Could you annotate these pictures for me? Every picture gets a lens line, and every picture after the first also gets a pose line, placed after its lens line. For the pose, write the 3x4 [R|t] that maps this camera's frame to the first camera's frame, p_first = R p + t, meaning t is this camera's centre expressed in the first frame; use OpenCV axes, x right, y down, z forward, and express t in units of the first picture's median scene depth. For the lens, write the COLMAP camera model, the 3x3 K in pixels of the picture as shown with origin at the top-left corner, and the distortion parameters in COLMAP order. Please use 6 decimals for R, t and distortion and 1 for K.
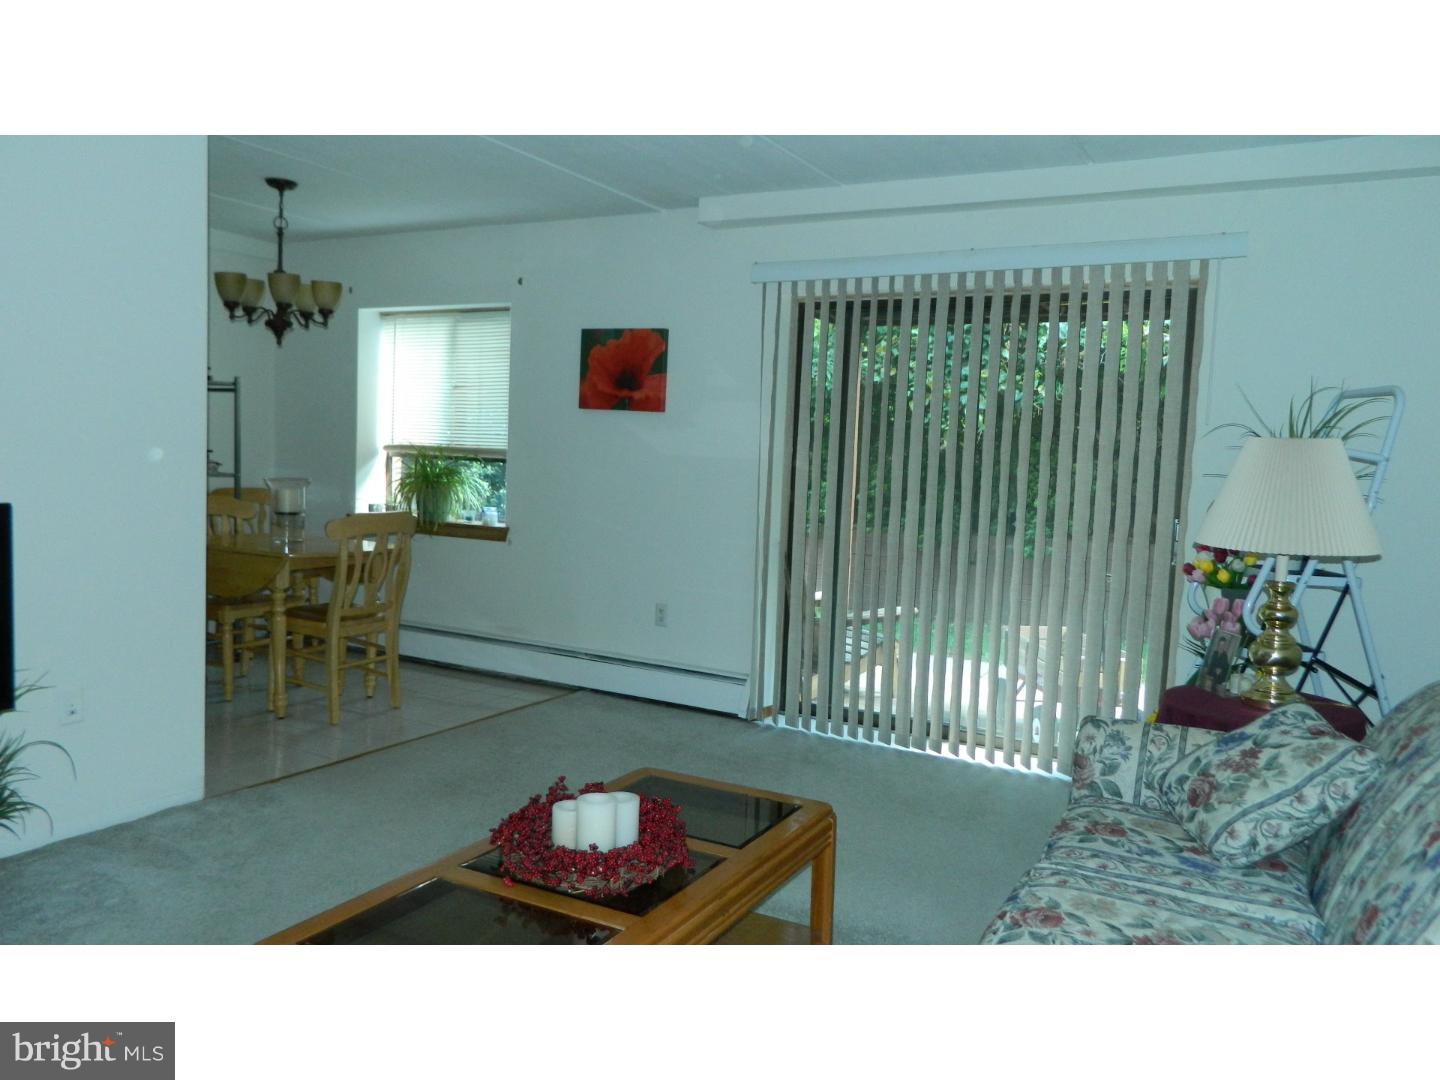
lens RADIAL K [[1066.8, 0, 717.0], [0, 1066.8, 531.7], [0, 0, 1]] dist [0.007174, -0.004221]
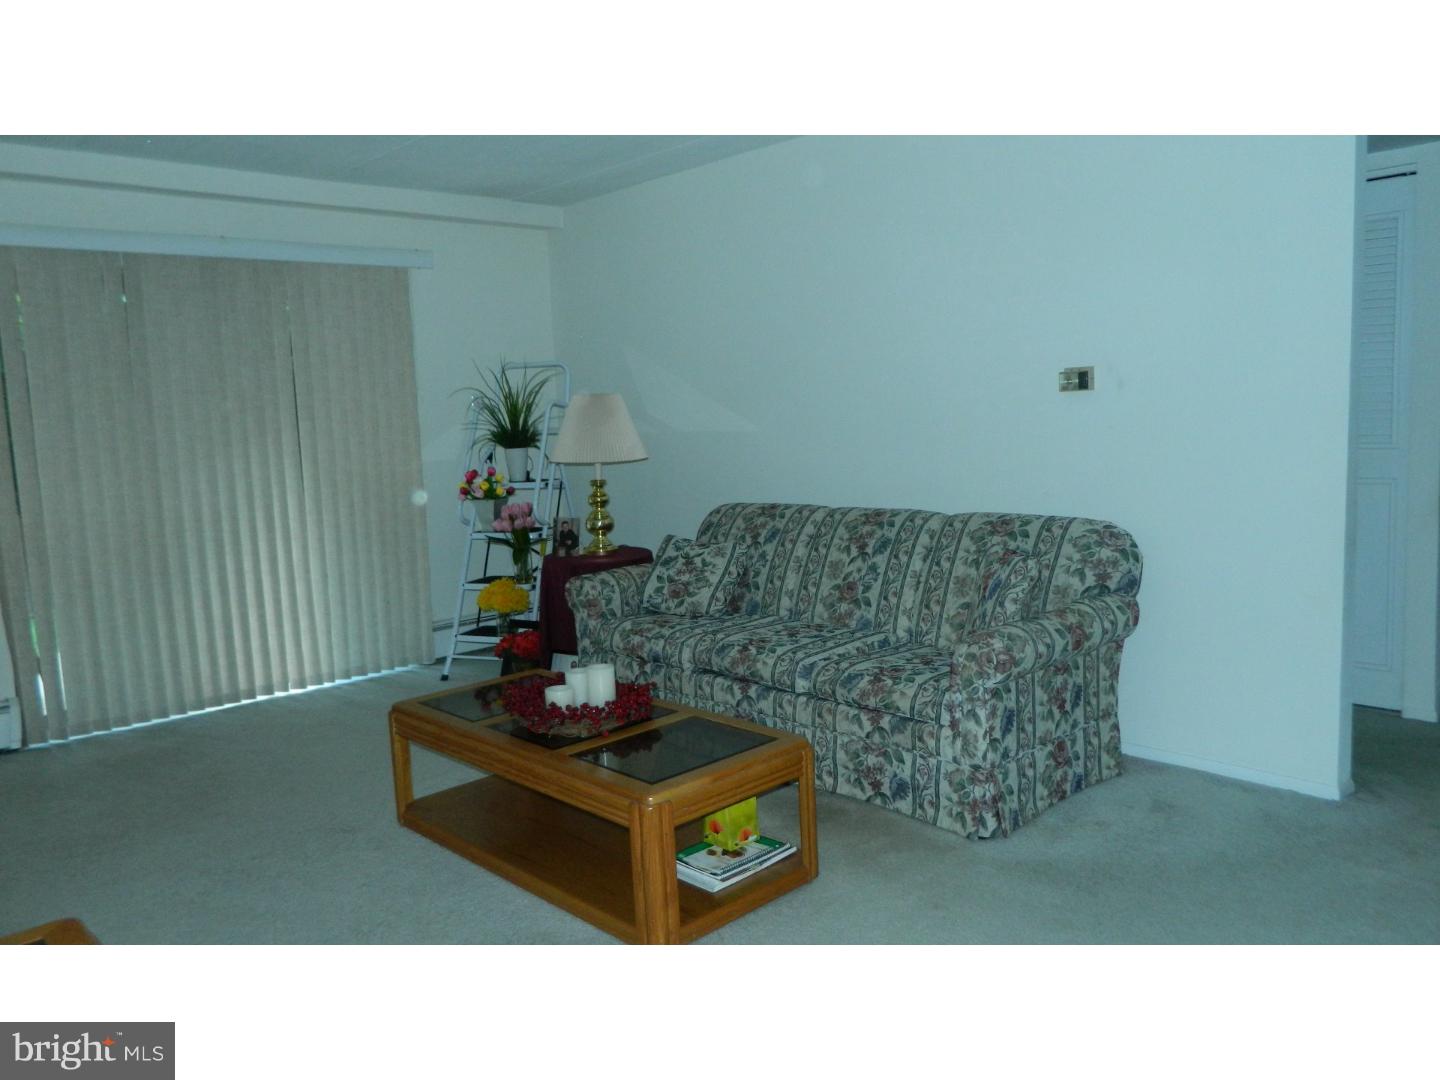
lens RADIAL K [[1066.8, 0, 717.0], [0, 1066.8, 531.7], [0, 0, 1]] dist [0.007174, -0.004221]
pose [[0.316326, -0.162510, 0.934627, -0.619612], [0.128491, 0.983478, 0.127515, -0.039313], [-0.939908, 0.079755, 0.331981, 0.169566]]
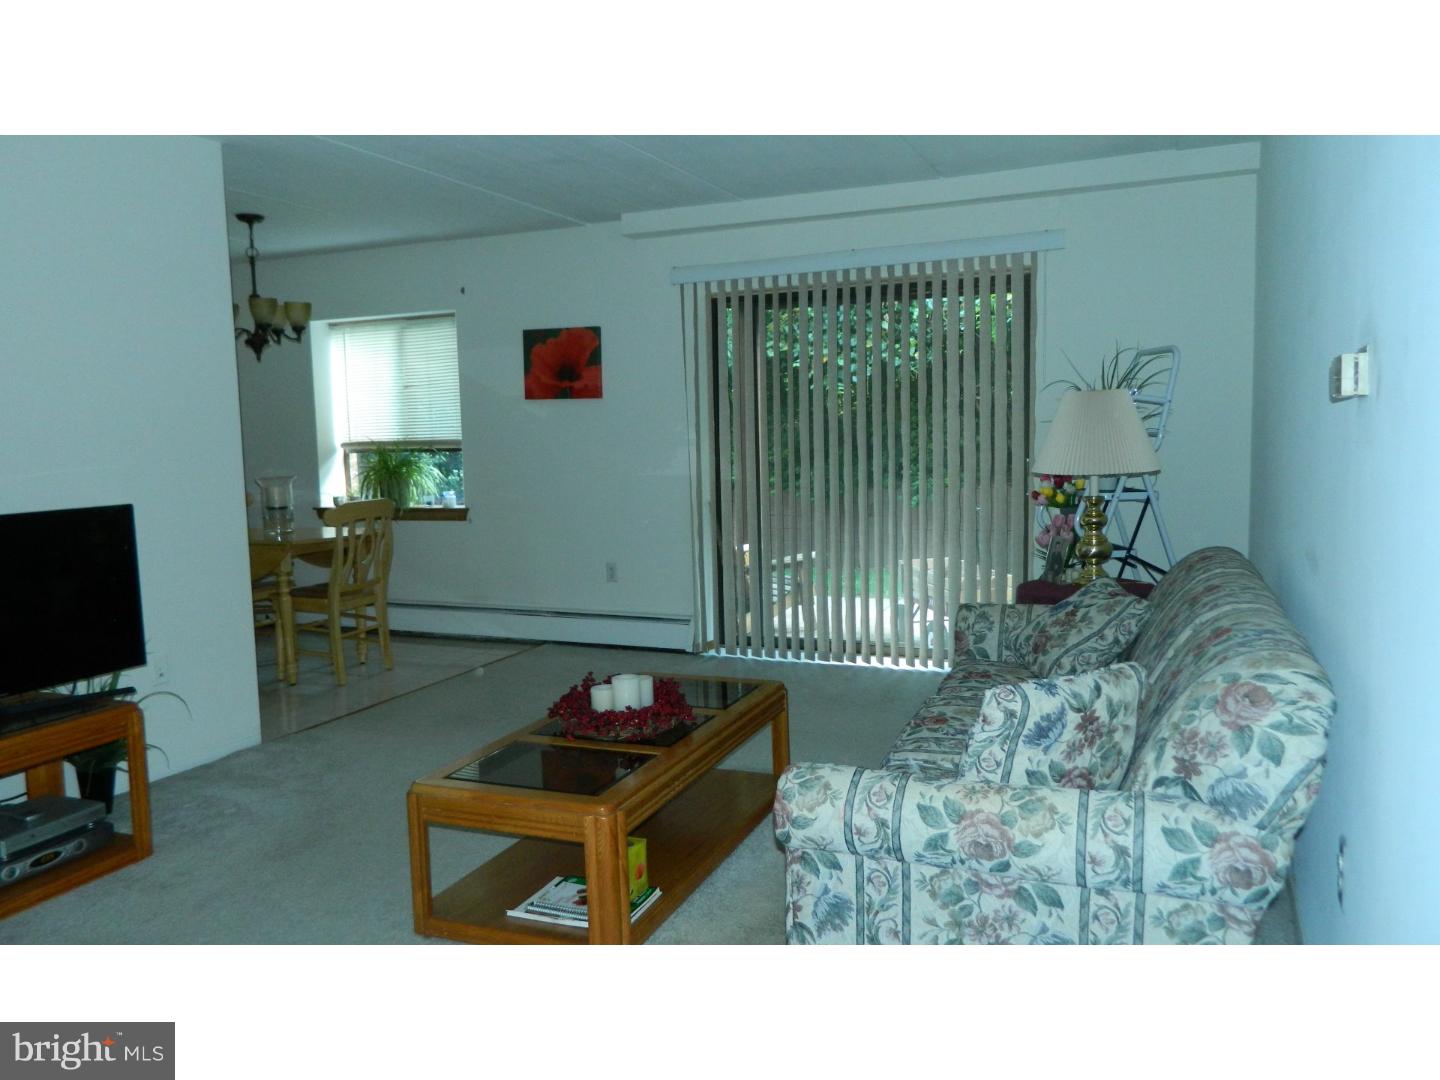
lens RADIAL K [[1066.8, 0, 717.0], [0, 1066.8, 531.7], [0, 0, 1]] dist [0.007174, -0.004221]
pose [[0.992719, -0.074545, 0.094616, -0.051188], [0.072417, 0.997042, 0.025733, 0.013717], [-0.096254, -0.018693, 0.995181, -0.192789]]
